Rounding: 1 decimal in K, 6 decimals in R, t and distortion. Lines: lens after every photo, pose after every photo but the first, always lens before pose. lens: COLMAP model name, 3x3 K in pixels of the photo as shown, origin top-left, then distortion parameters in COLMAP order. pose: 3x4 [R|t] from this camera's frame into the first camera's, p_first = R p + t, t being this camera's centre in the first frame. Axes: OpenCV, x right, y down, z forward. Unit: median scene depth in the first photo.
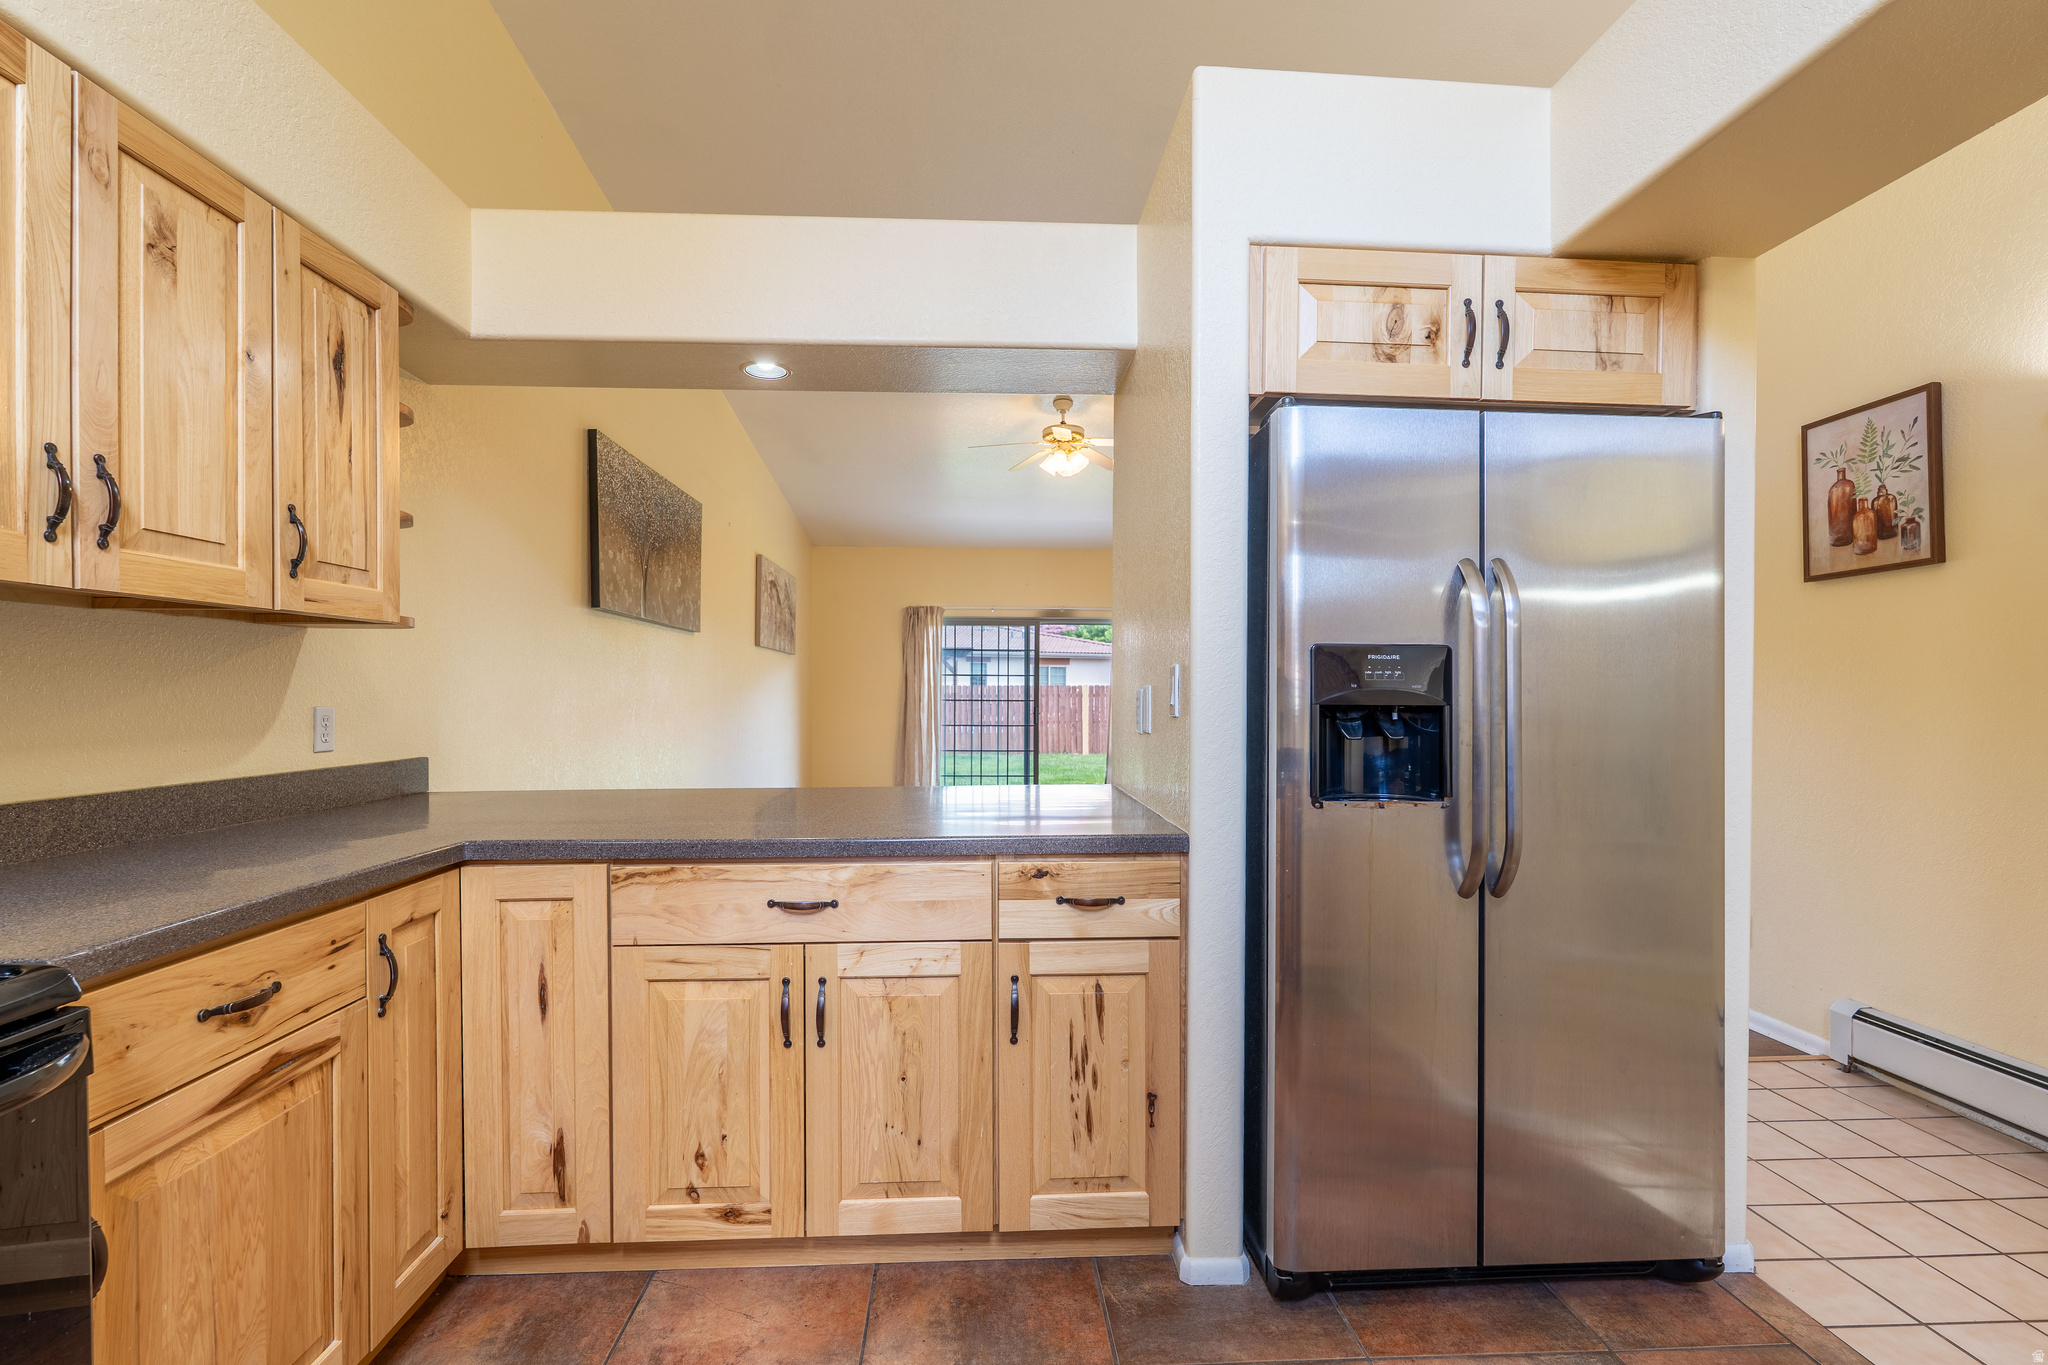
lens RADIAL K [[919.4, 0, 1016.6], [0, 919.4, 699.1], [0, 0, 1]] dist [-0.003873, 0.000494]
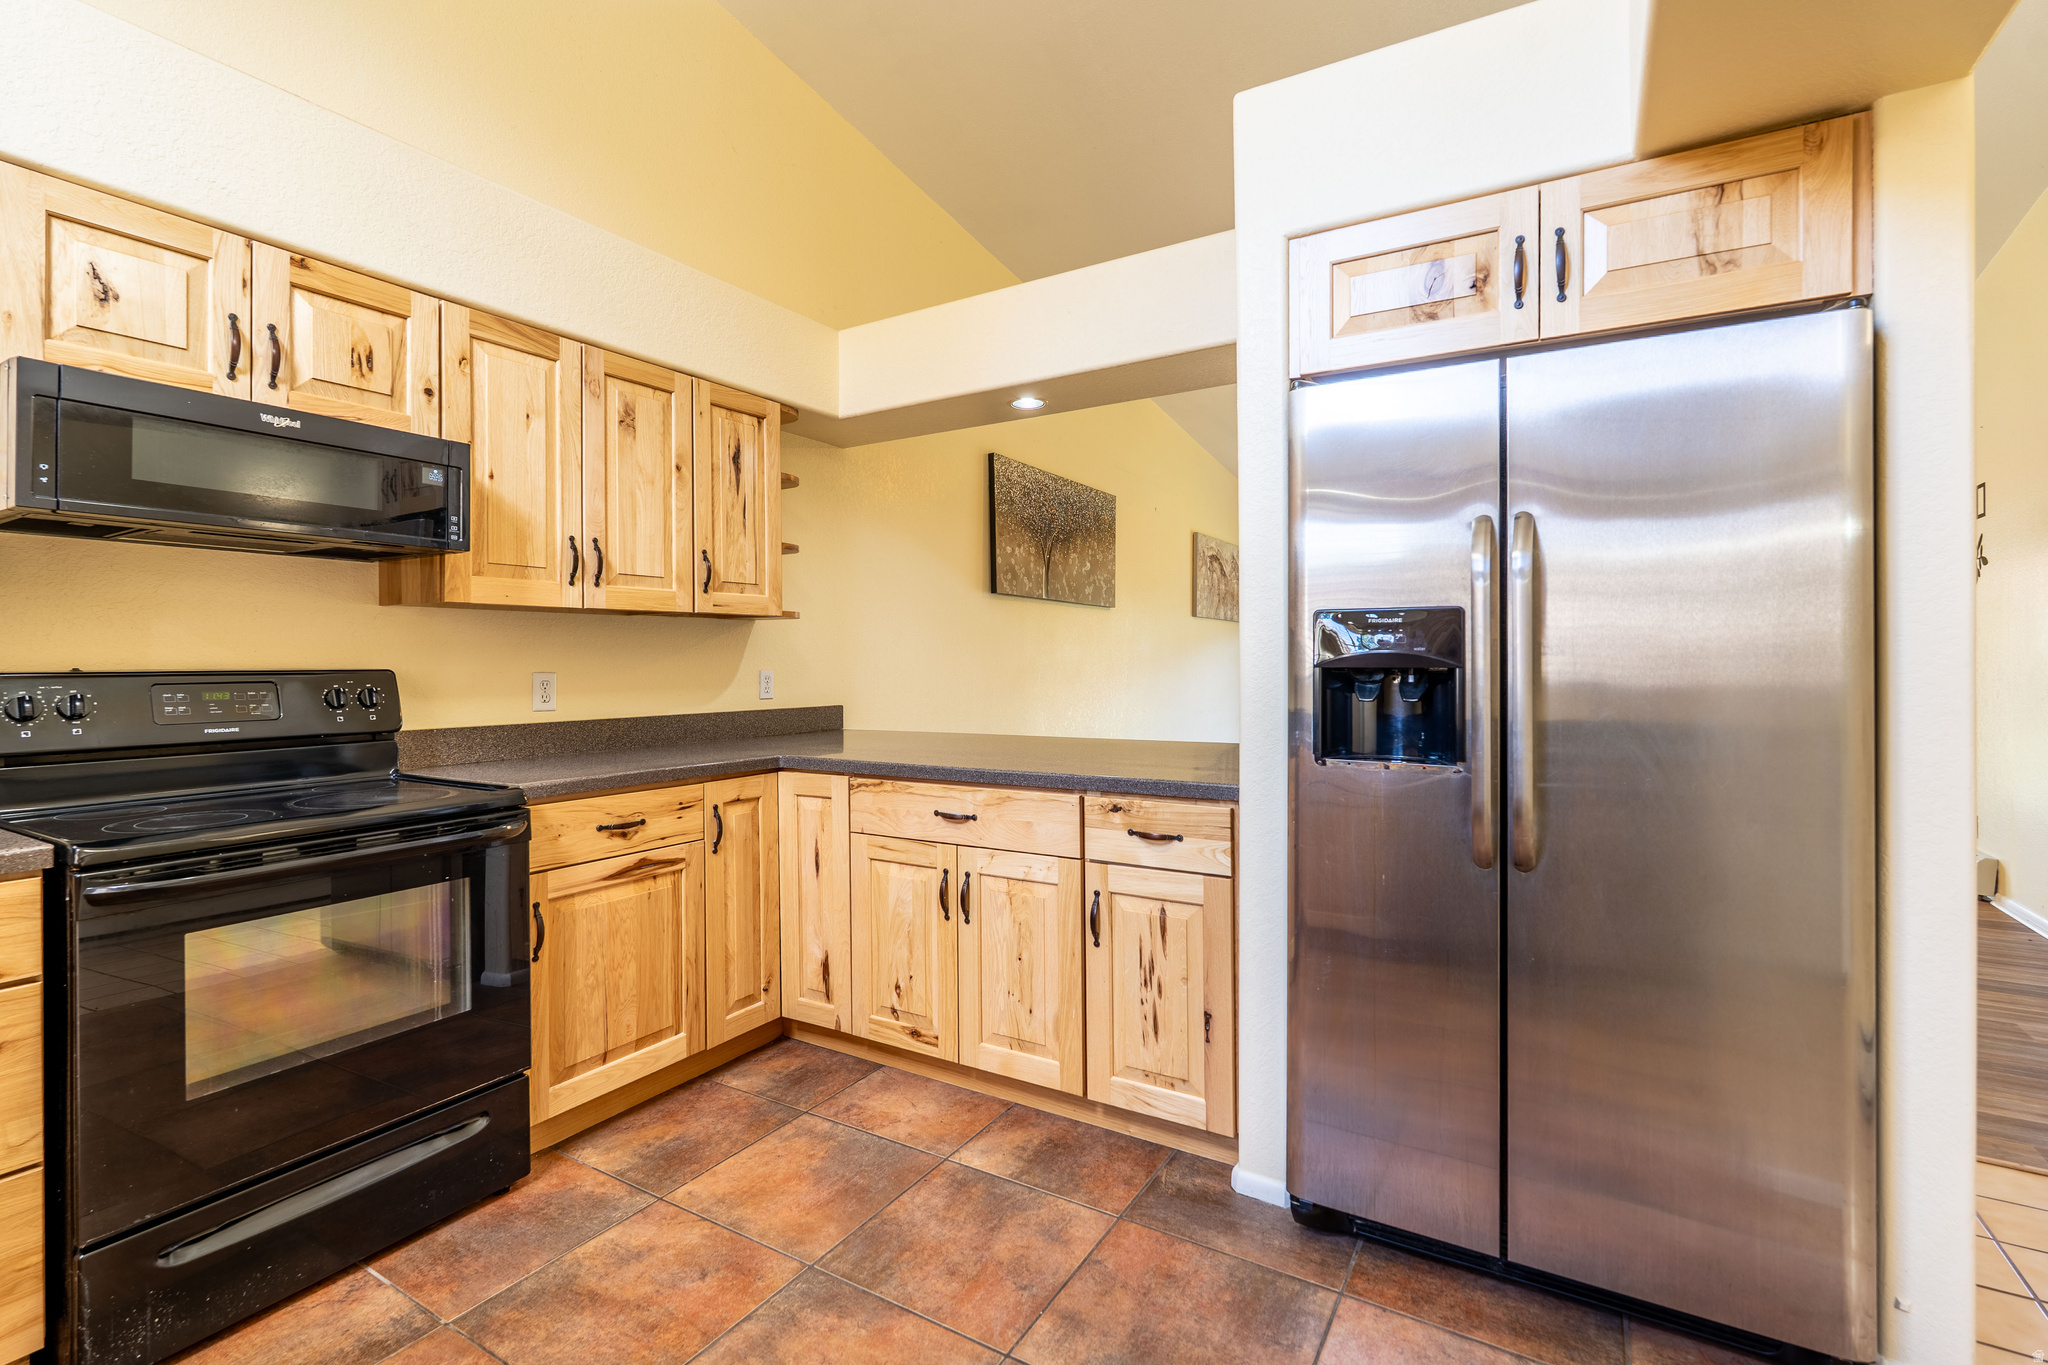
lens RADIAL K [[919.4, 0, 1013.1], [0, 919.4, 660.4], [0, 0, 1]] dist [-0.003873, 0.000494]
pose [[0.824402, -0.005742, -0.565976, 0.605262], [0.002161, 0.999973, -0.006998, 0.004546], [0.566001, 0.004546, 0.824392, -0.068538]]
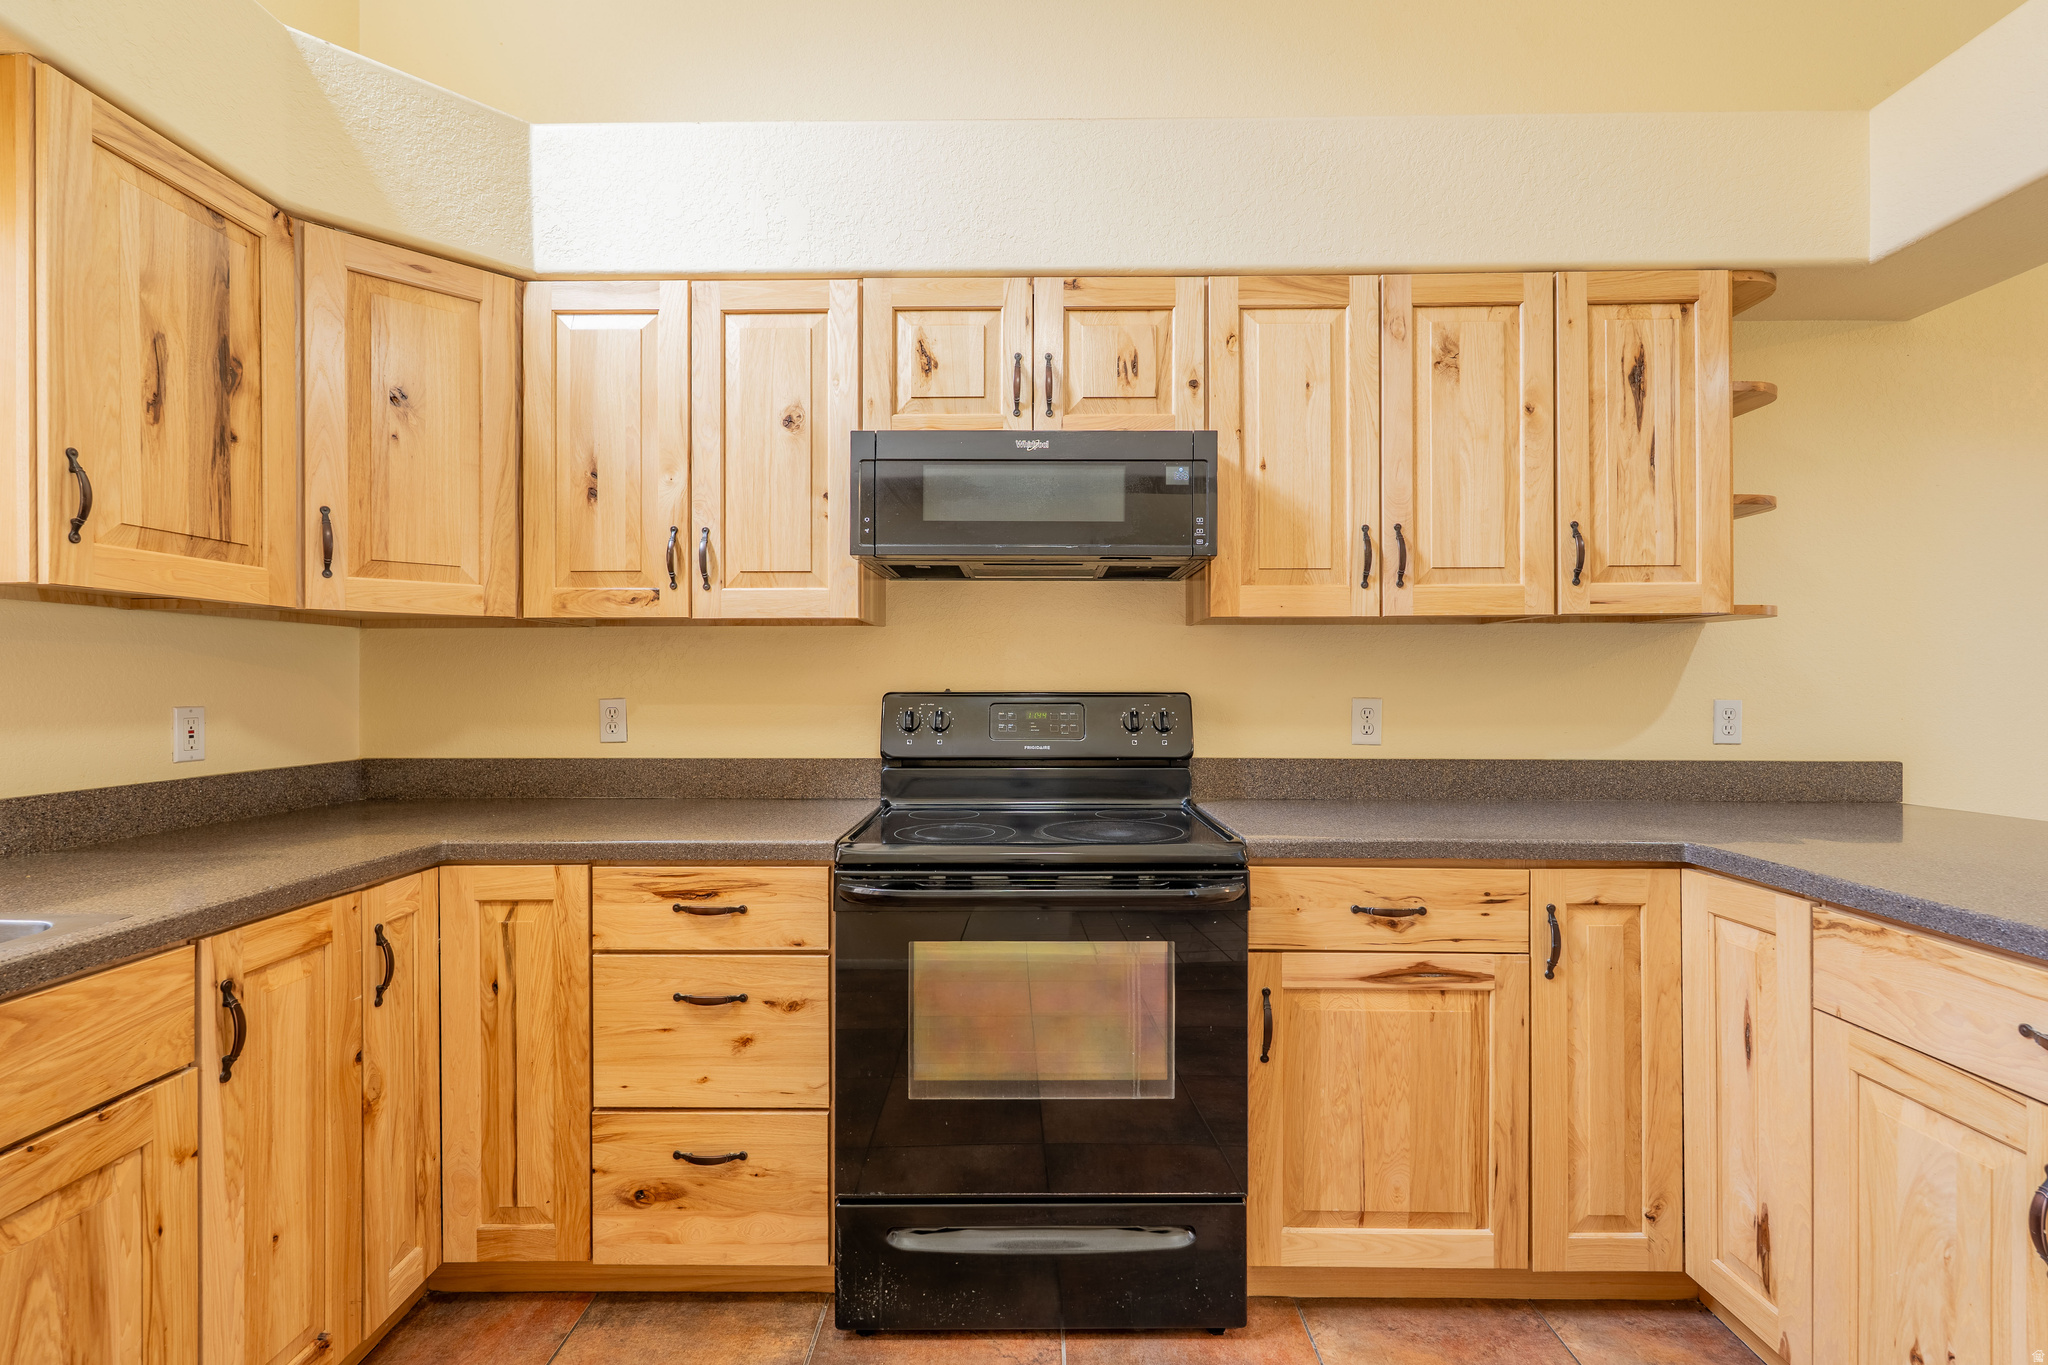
lens RADIAL K [[919.4, 0, 1028.4], [0, 919.4, 686.4], [0, 0, 1]] dist [-0.003873, 0.000494]
pose [[-0.063582, 0.001119, -0.997976, 0.381414], [-0.007511, 0.999971, 0.001600, -0.002324], [0.997948, 0.007598, -0.063572, 0.374635]]
